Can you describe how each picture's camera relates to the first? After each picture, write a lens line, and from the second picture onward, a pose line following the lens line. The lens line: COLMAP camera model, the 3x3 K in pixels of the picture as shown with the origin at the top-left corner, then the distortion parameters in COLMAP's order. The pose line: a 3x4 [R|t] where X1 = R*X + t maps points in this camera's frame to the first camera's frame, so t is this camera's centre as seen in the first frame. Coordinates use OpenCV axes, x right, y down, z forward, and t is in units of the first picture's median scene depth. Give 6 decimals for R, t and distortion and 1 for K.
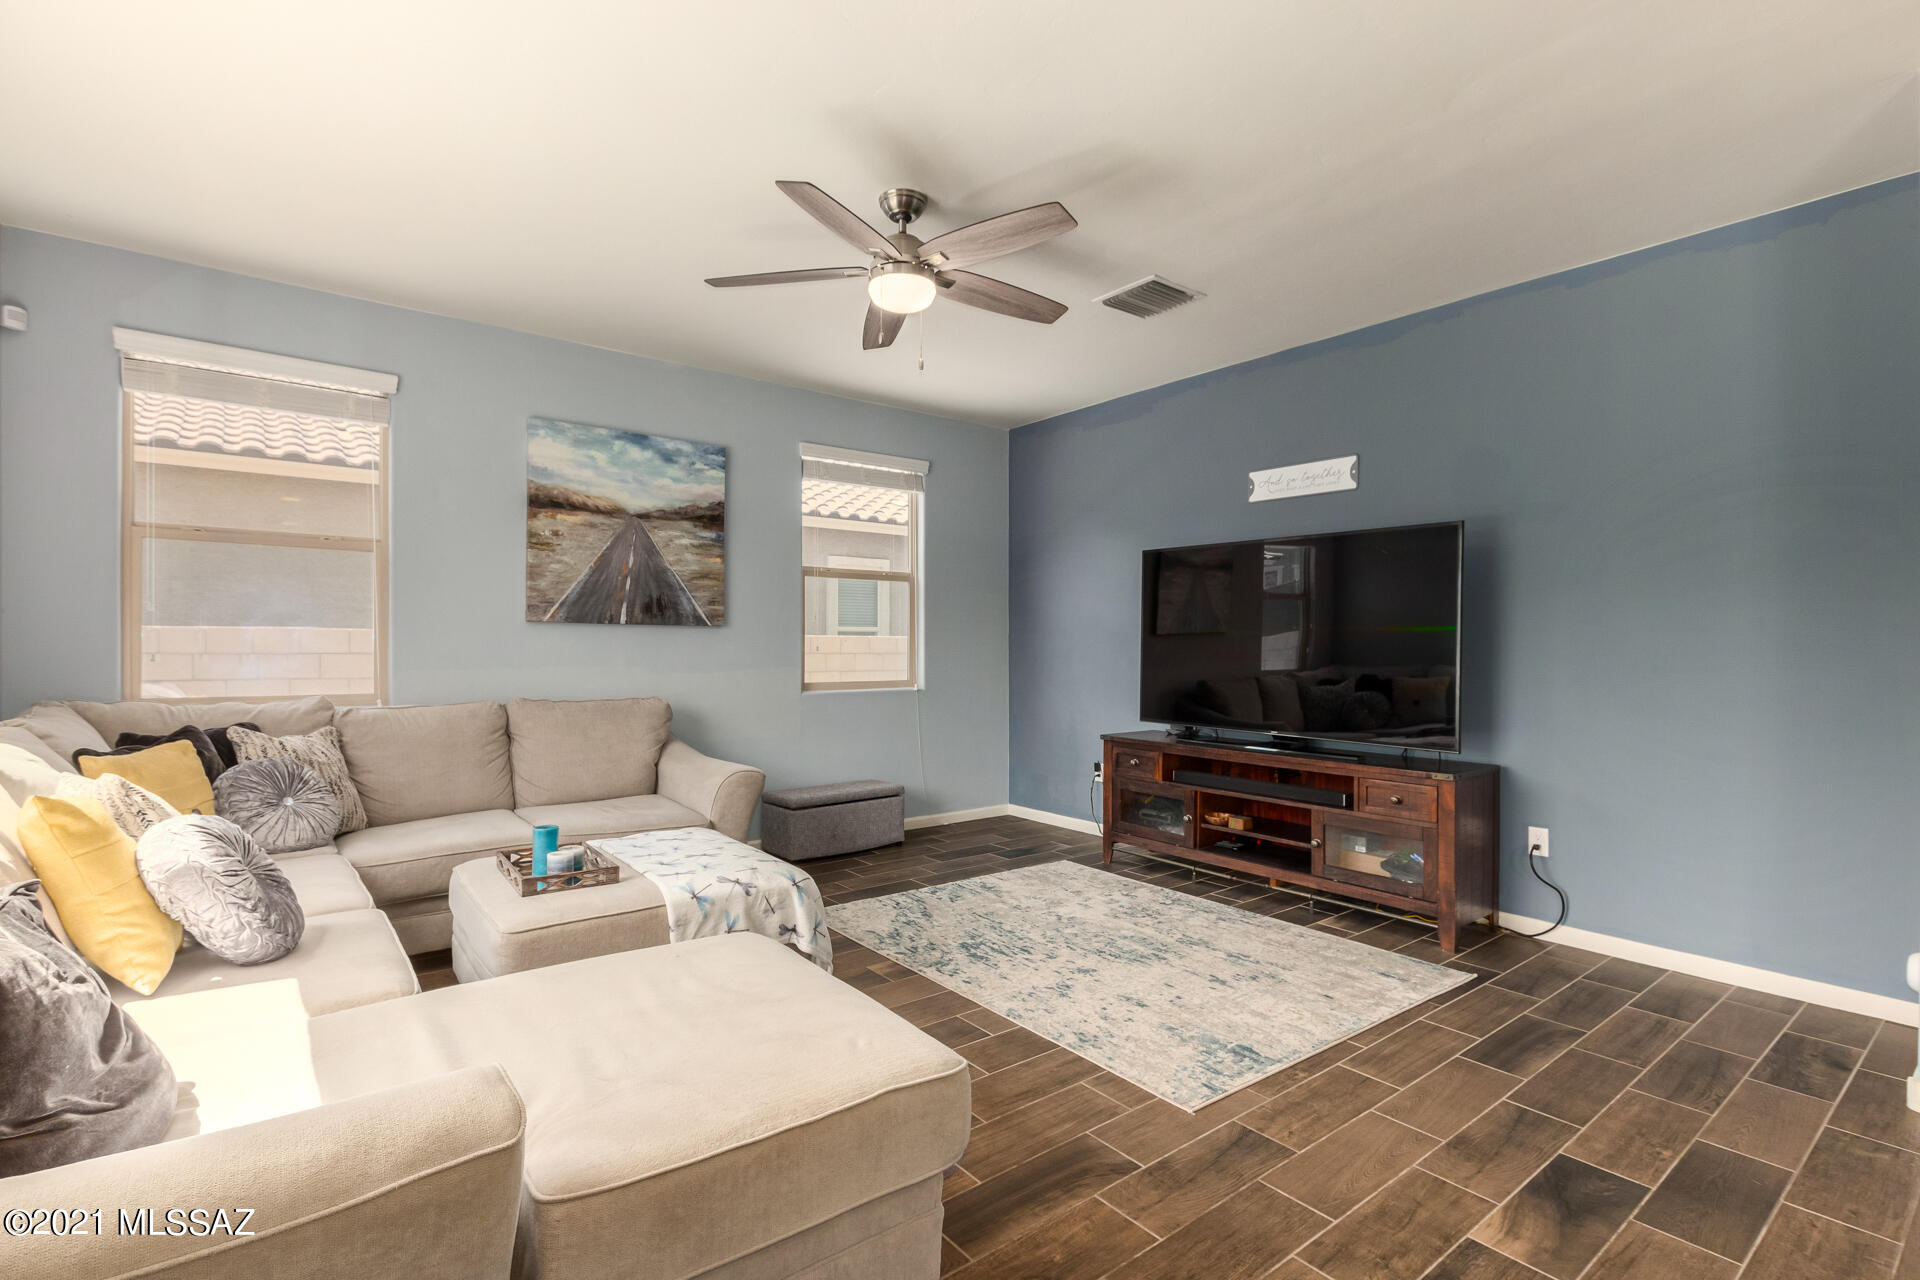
lens RADIAL K [[900.3, 0, 978.6], [0, 900.3, 635.2], [0, 0, 1]] dist [0.005628, -0.005812]
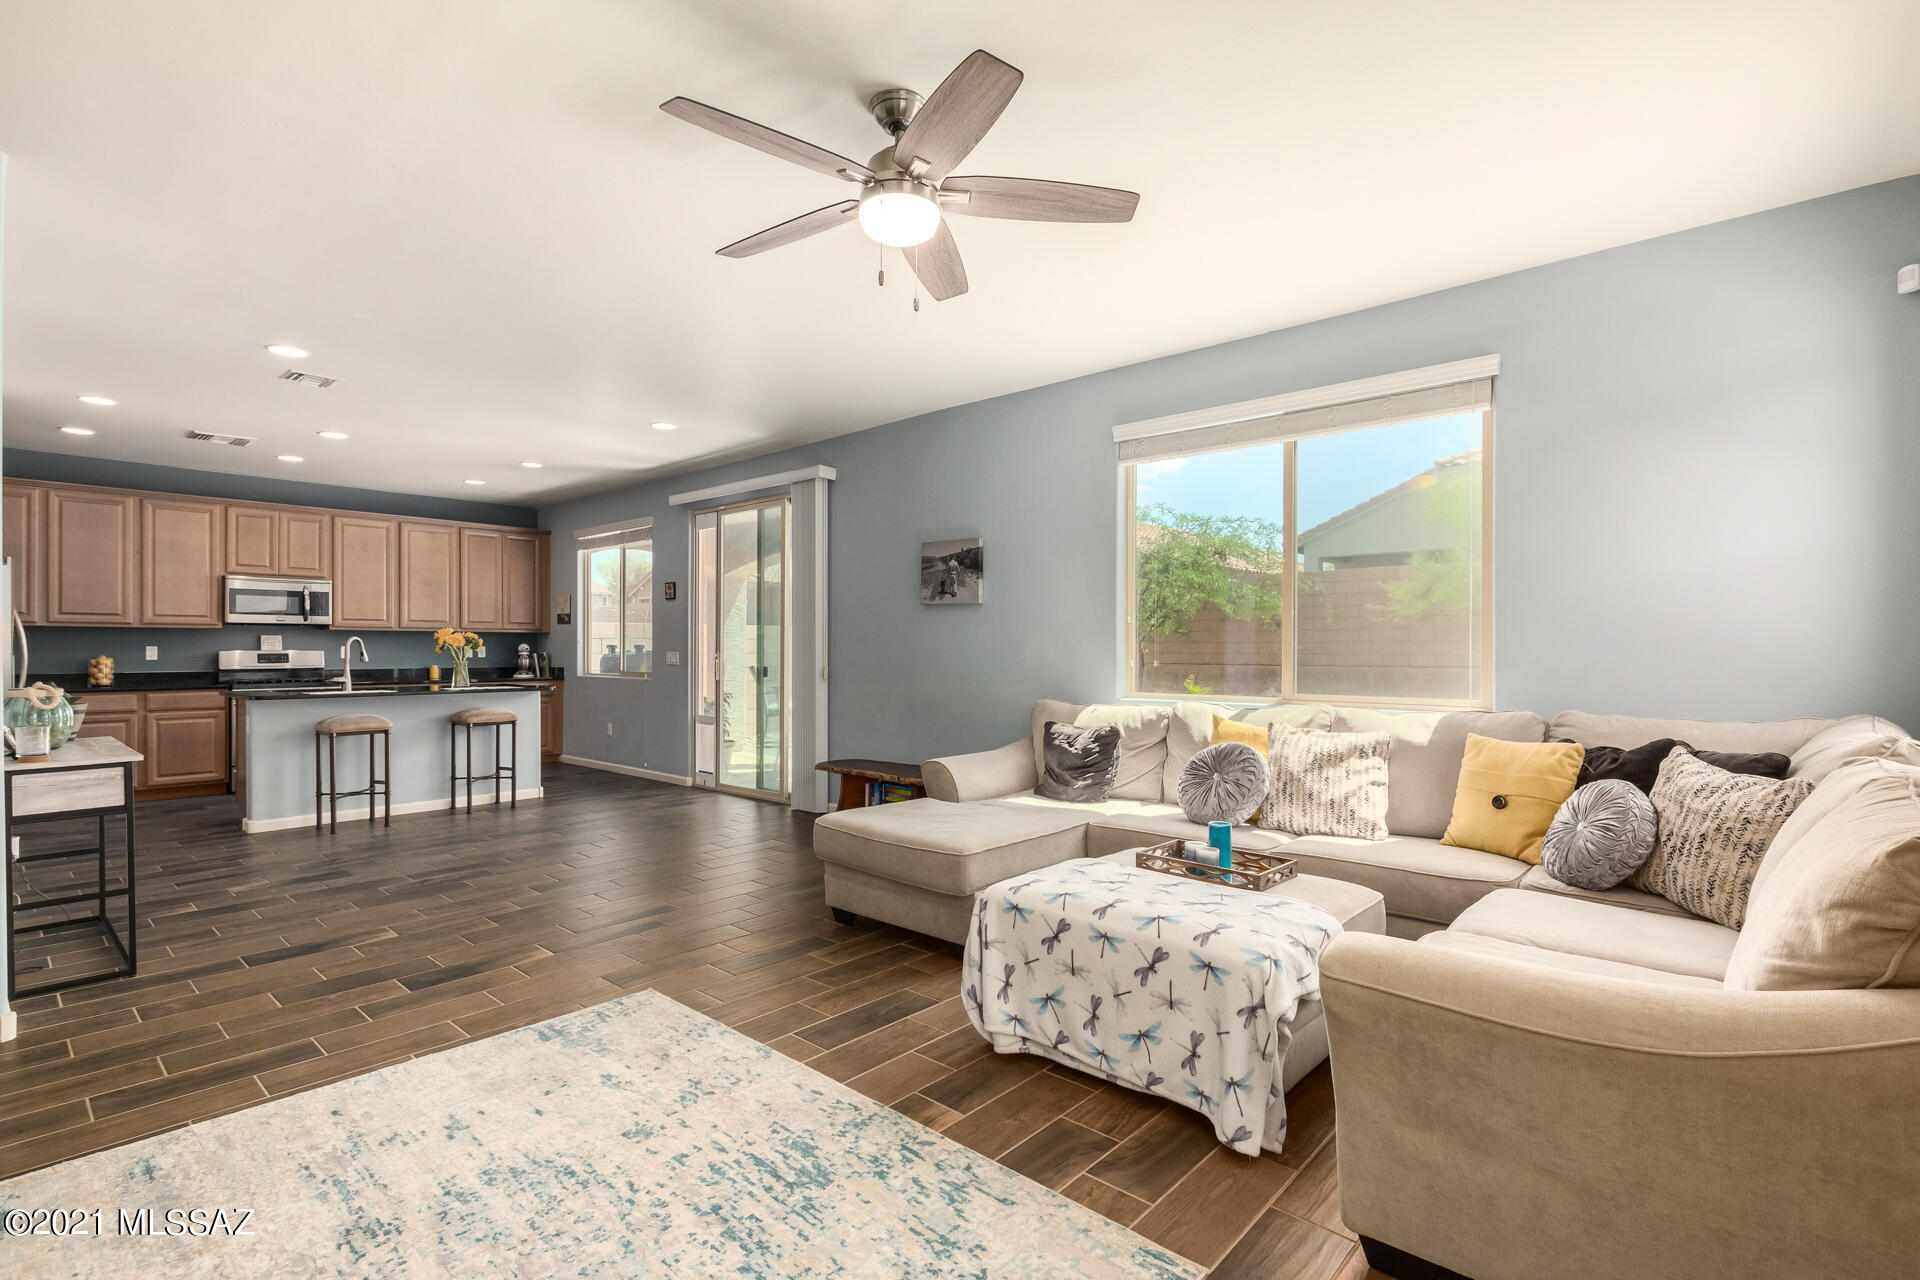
lens RADIAL K [[900.3, 0, 948.9], [0, 900.3, 648.4], [0, 0, 1]] dist [0.005628, -0.005812]
pose [[-0.990712, -0.002520, -0.135954, -0.013054], [-0.001220, 0.999953, -0.009643, 0.012357], [0.135972, -0.009387, -0.990668, 1.263675]]
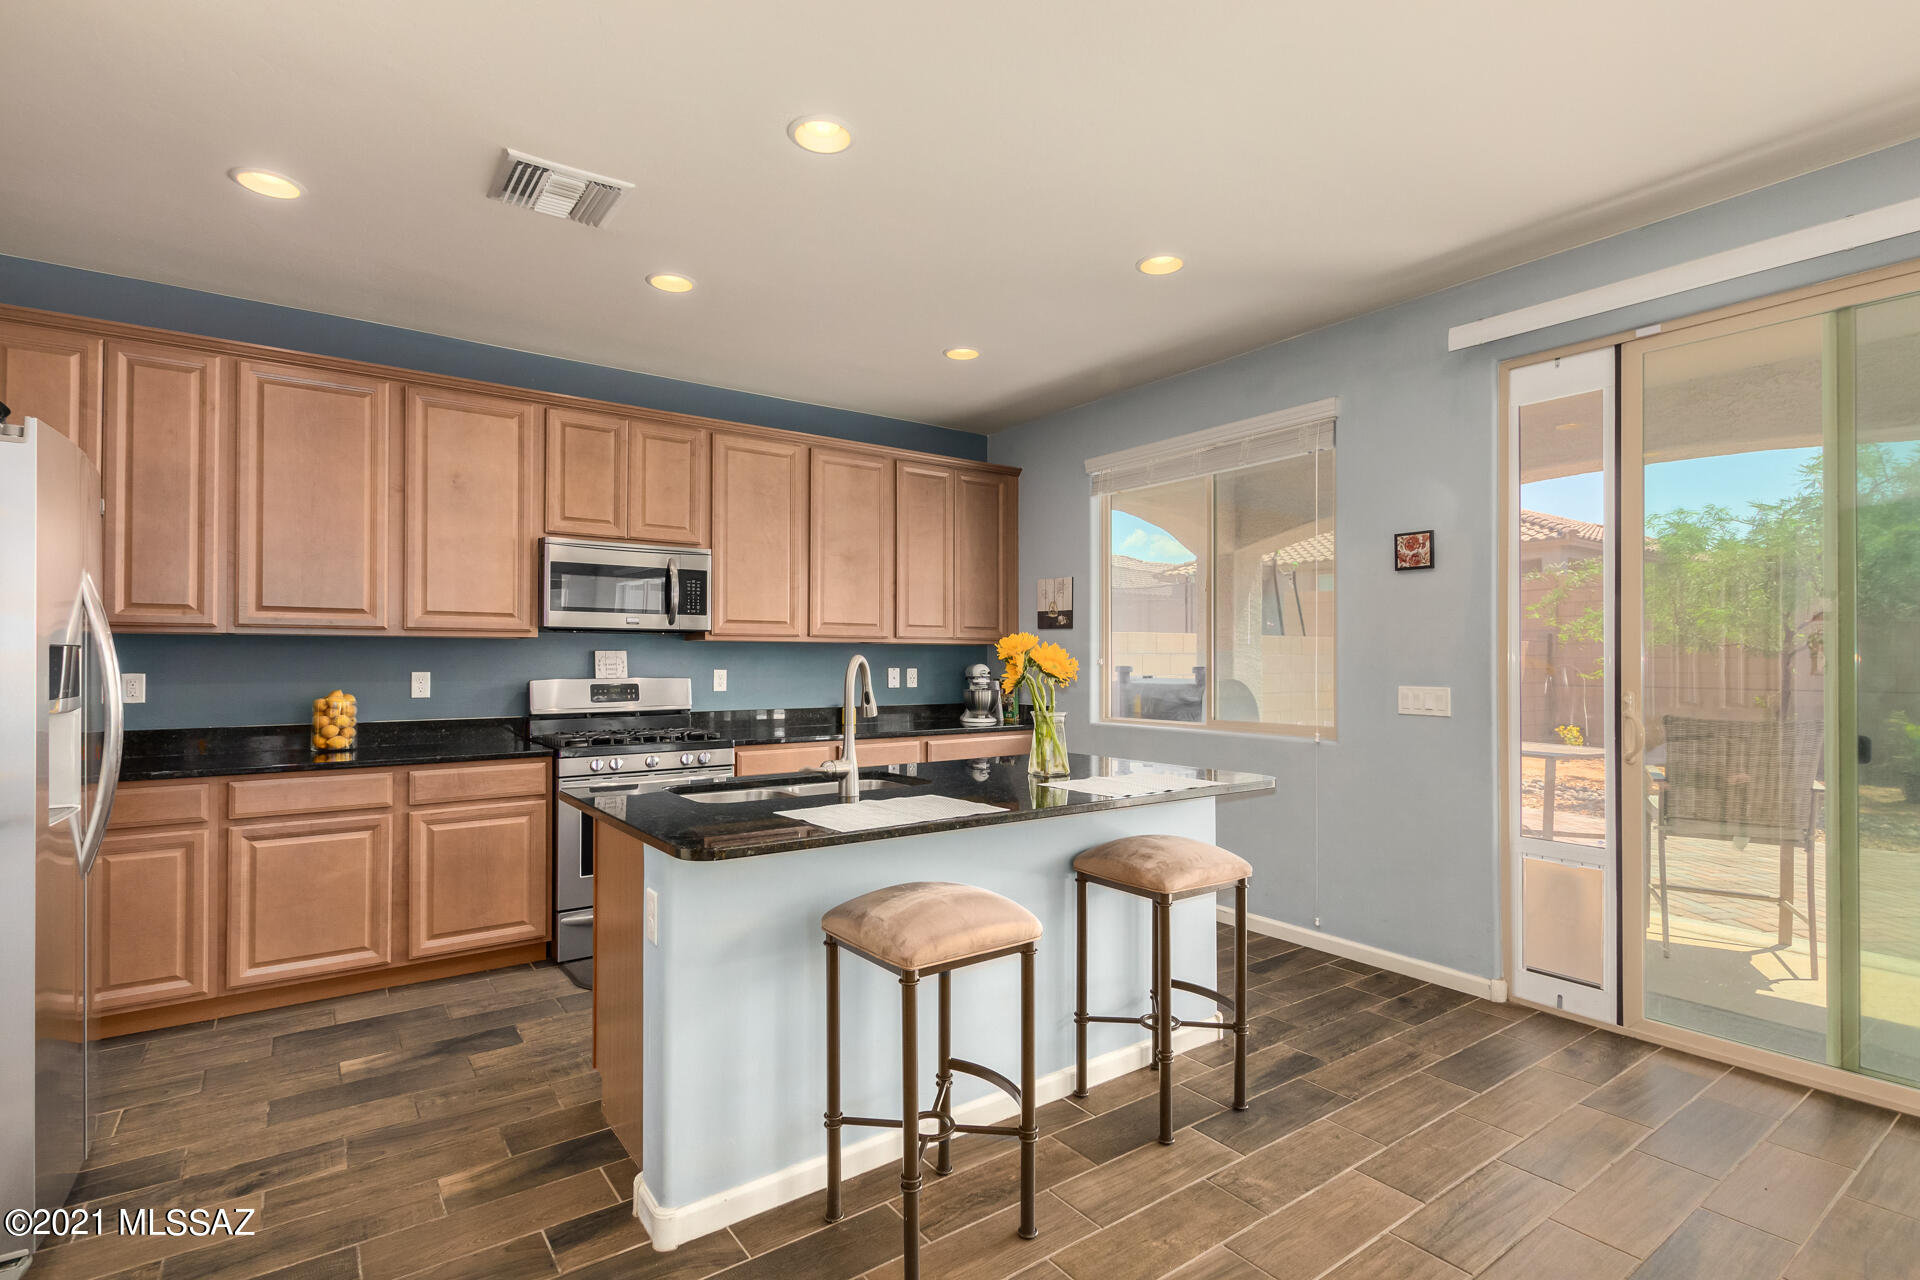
lens RADIAL K [[900.3, 0, 954.7], [0, 900.3, 654.2], [0, 0, 1]] dist [0.005628, -0.005812]
pose [[-0.997946, -0.002868, 0.064000, 0.652354], [-0.003937, 0.999855, -0.016584, -0.011278], [-0.063943, -0.016802, -0.997812, 0.246019]]
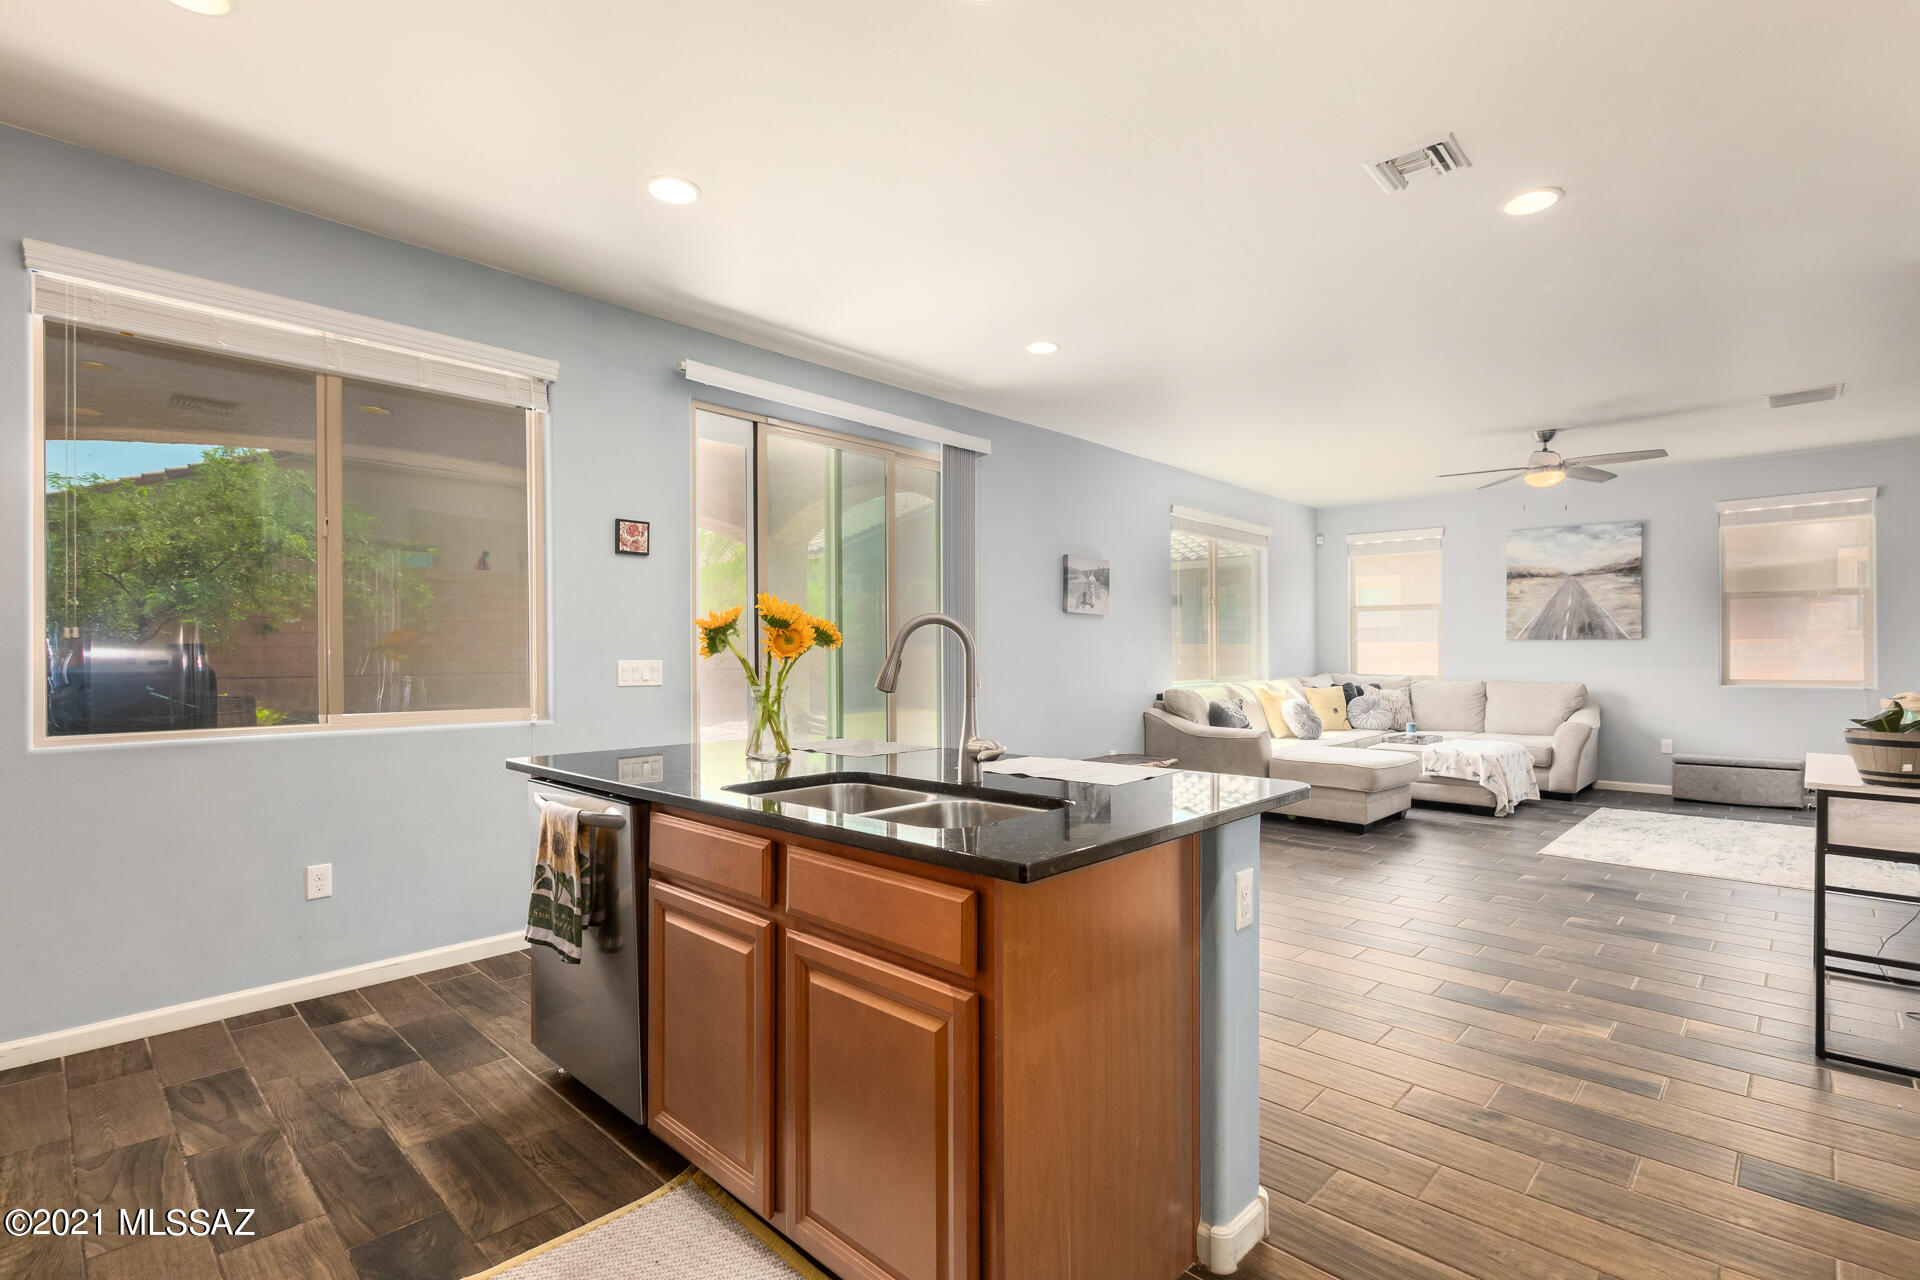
lens RADIAL K [[900.3, 0, 958.6], [0, 900.3, 650.1], [0, 0, 1]] dist [0.005628, -0.005812]
pose [[0.125939, -0.009083, -0.991996, 1.216766], [0.014640, 0.999866, -0.007296, 0.003724], [0.991930, -0.013604, 0.126055, -0.380175]]
